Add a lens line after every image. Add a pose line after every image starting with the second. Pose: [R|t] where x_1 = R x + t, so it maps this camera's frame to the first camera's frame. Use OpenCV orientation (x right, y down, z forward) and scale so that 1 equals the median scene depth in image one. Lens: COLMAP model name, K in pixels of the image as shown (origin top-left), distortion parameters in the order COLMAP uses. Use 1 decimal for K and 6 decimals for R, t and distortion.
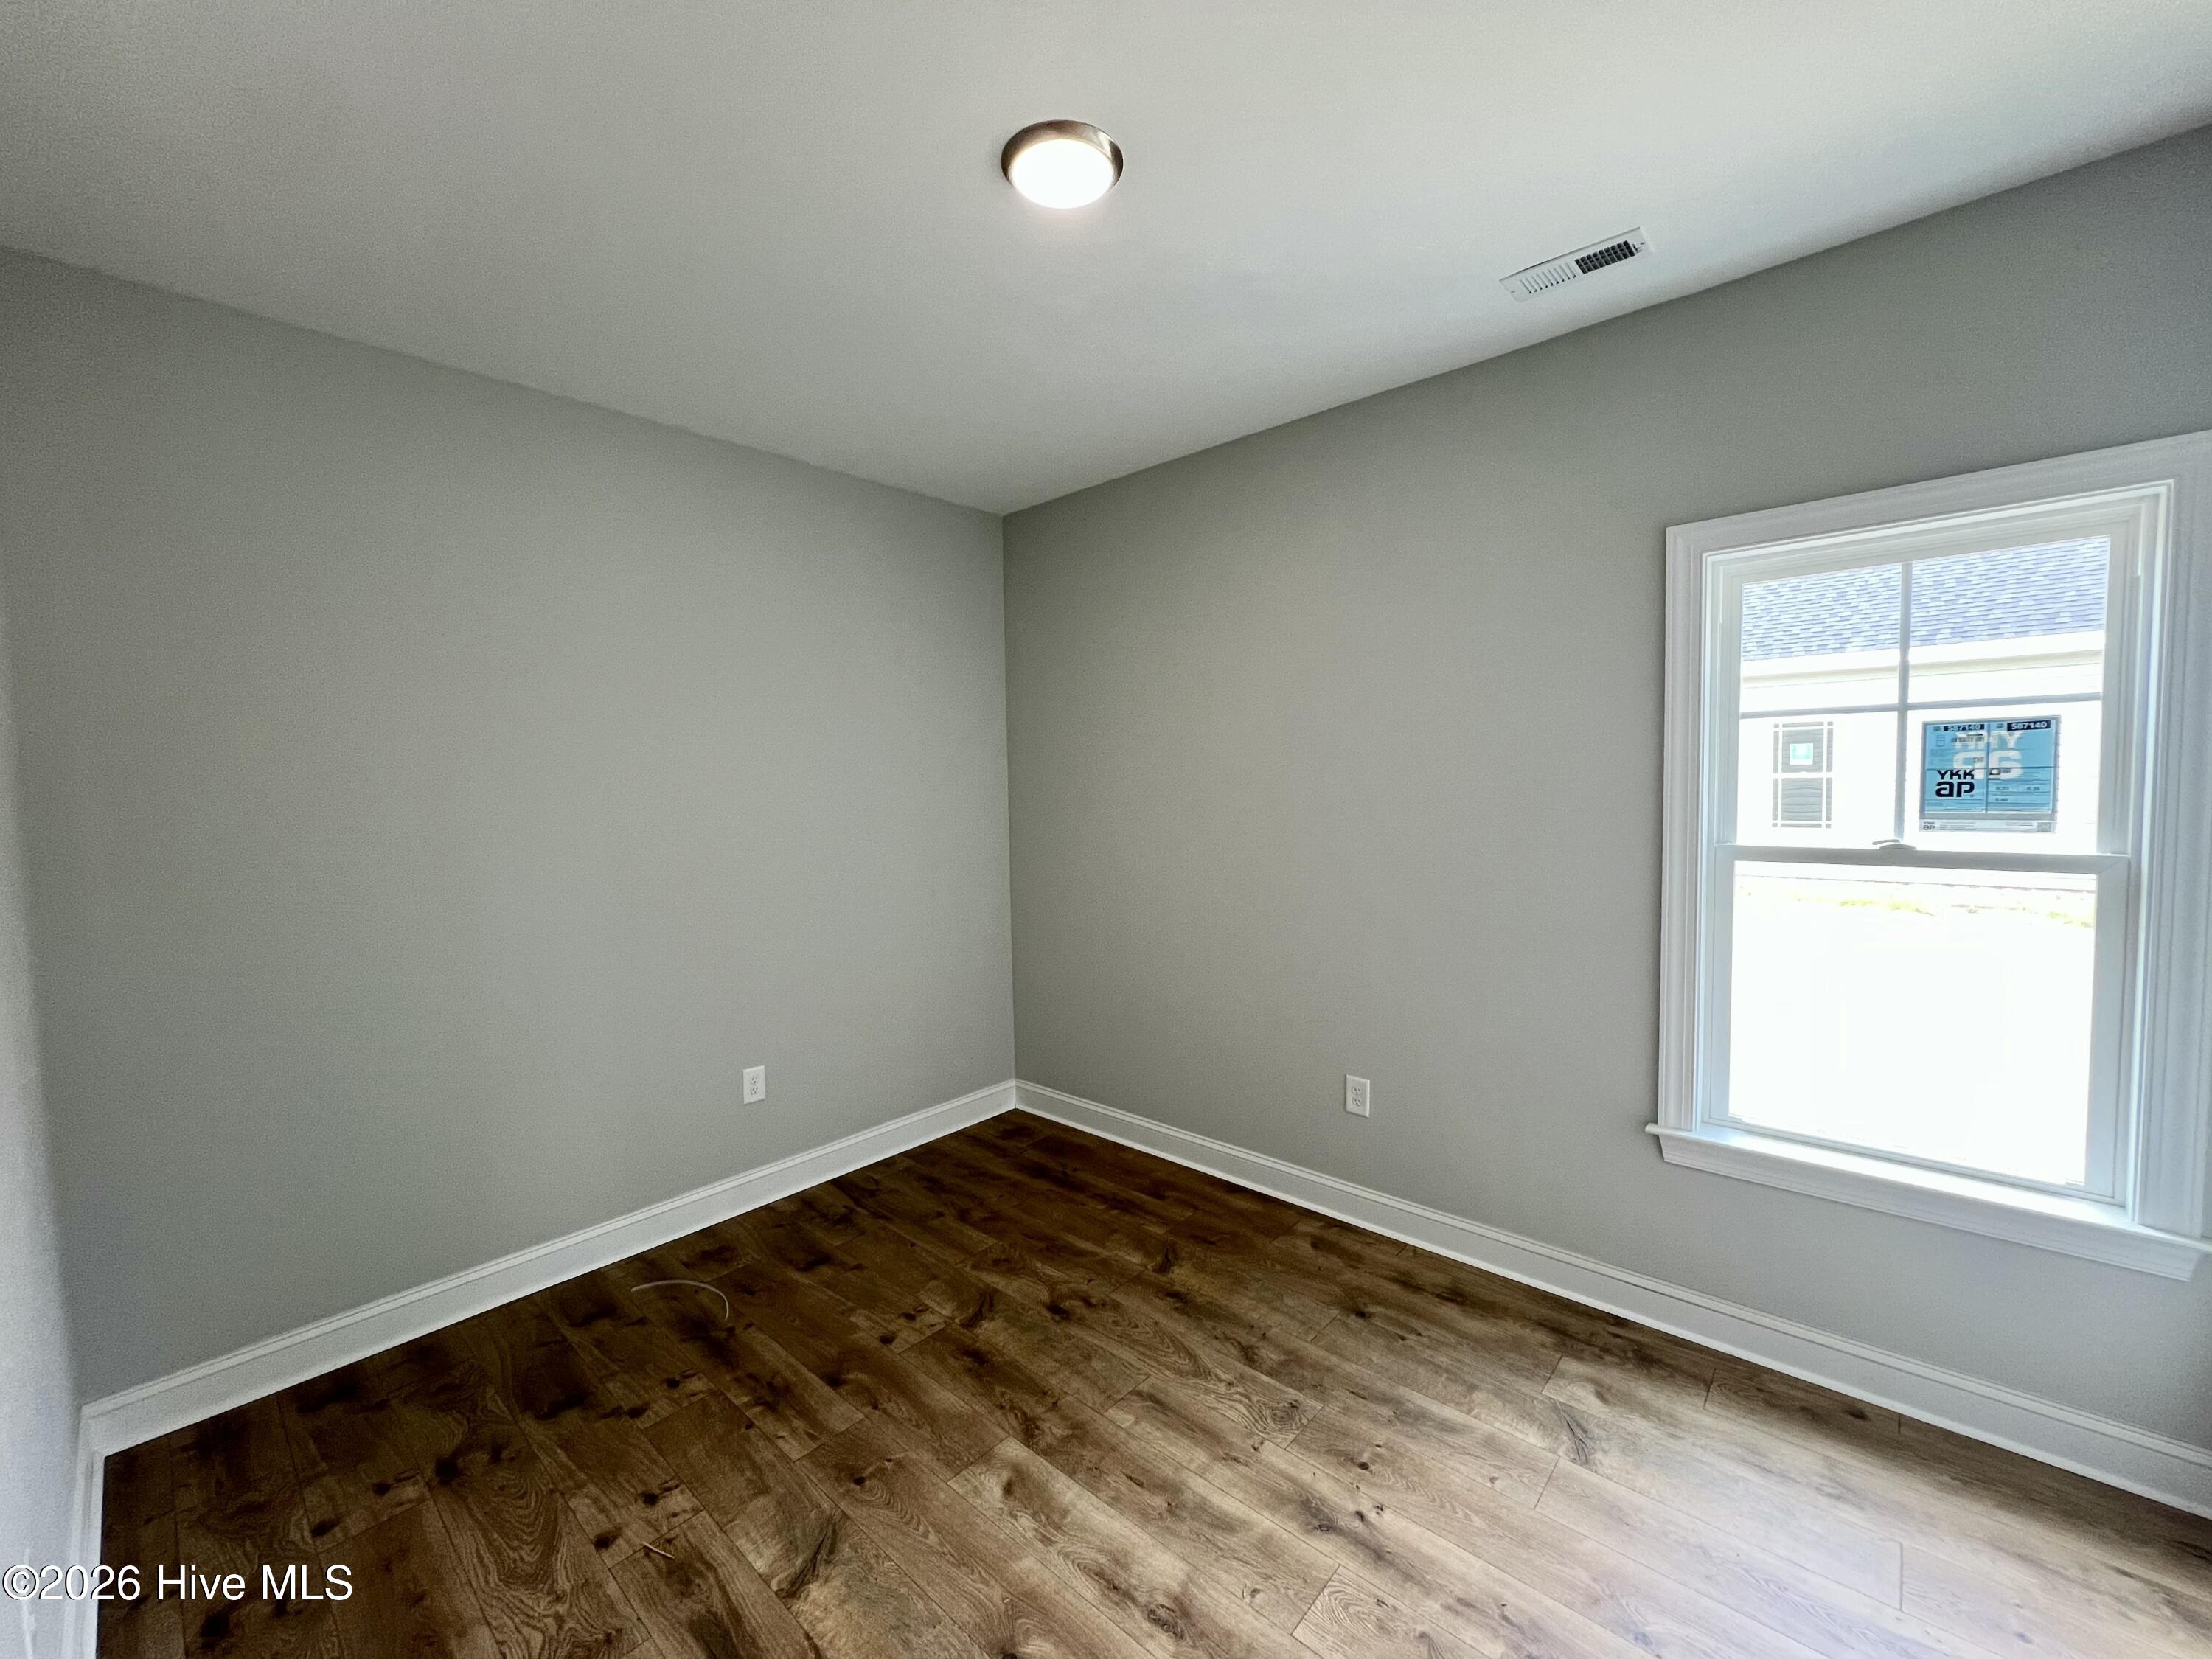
lens RADIAL K [[881.2, 0, 1112.1], [0, 881.2, 828.4], [0, 0, 1]] dist [0.012335, 0.000251]
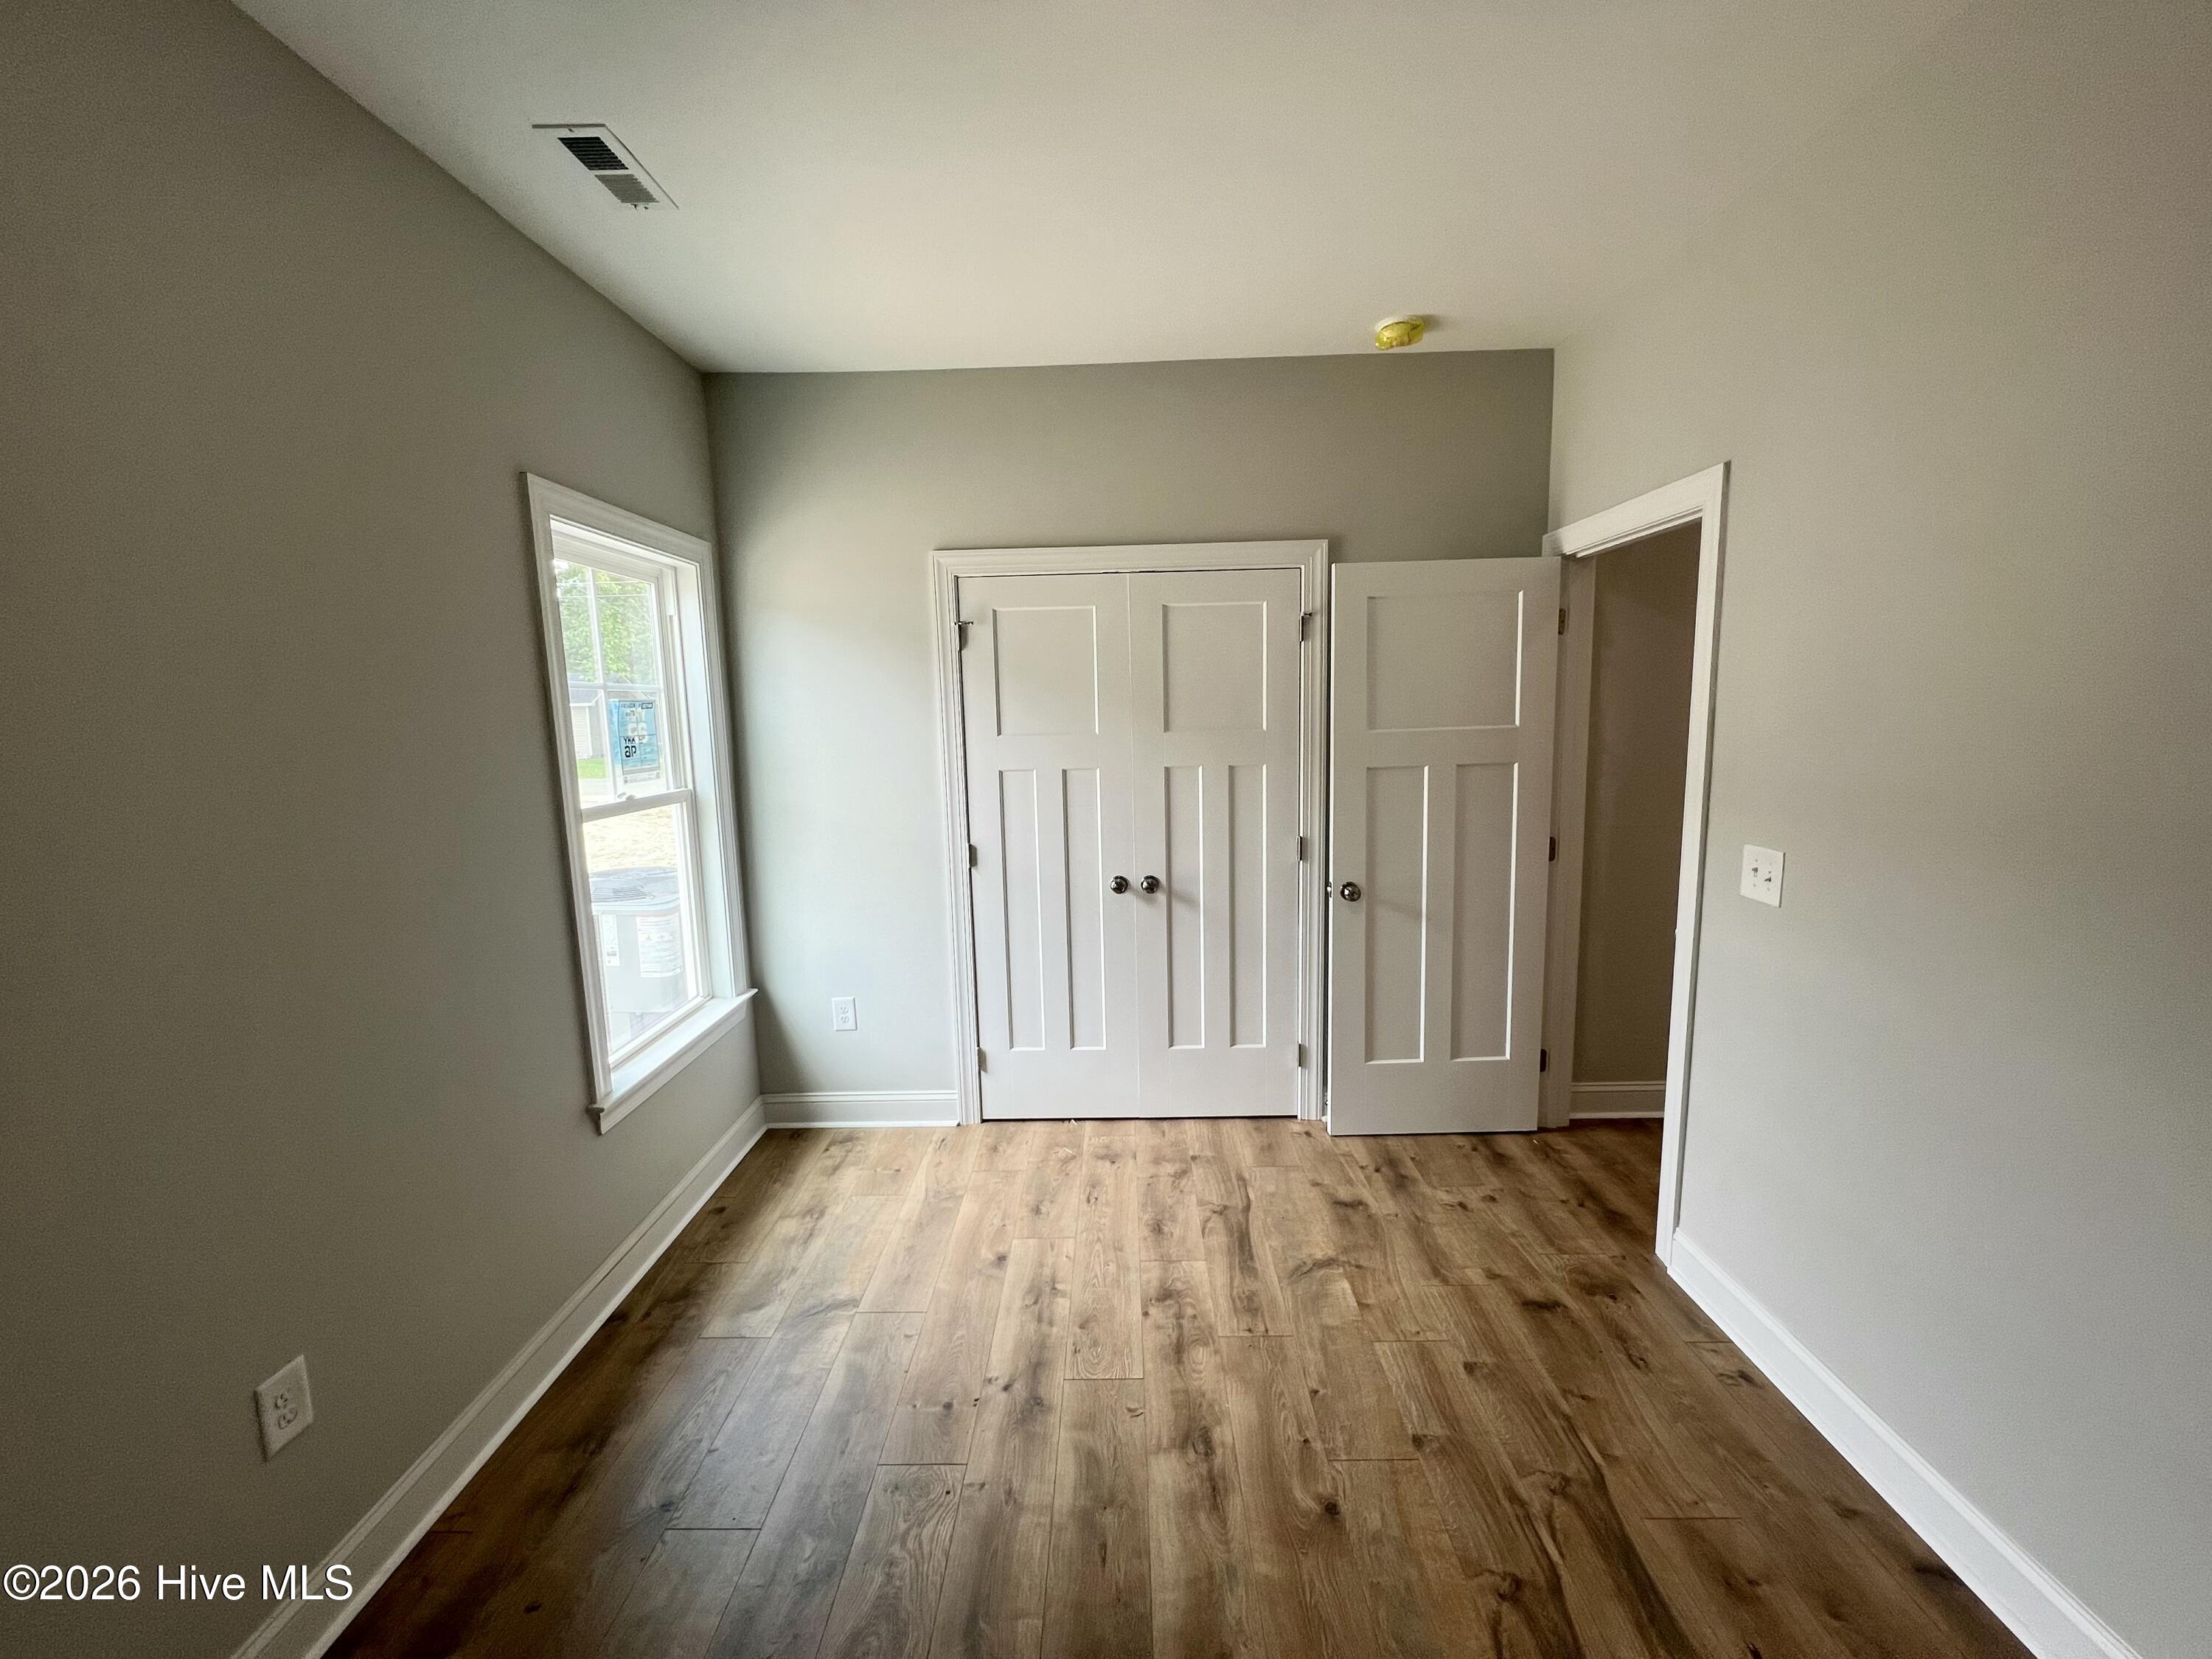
lens RADIAL K [[881.2, 0, 1106.9], [0, 881.2, 825.0], [0, 0, 1]] dist [0.012335, 0.000251]
pose [[-0.643126, -0.064467, 0.763042, -0.583128], [0.076714, 0.986013, 0.147963, -0.083283], [-0.761908, 0.153695, -0.629185, 1.424779]]
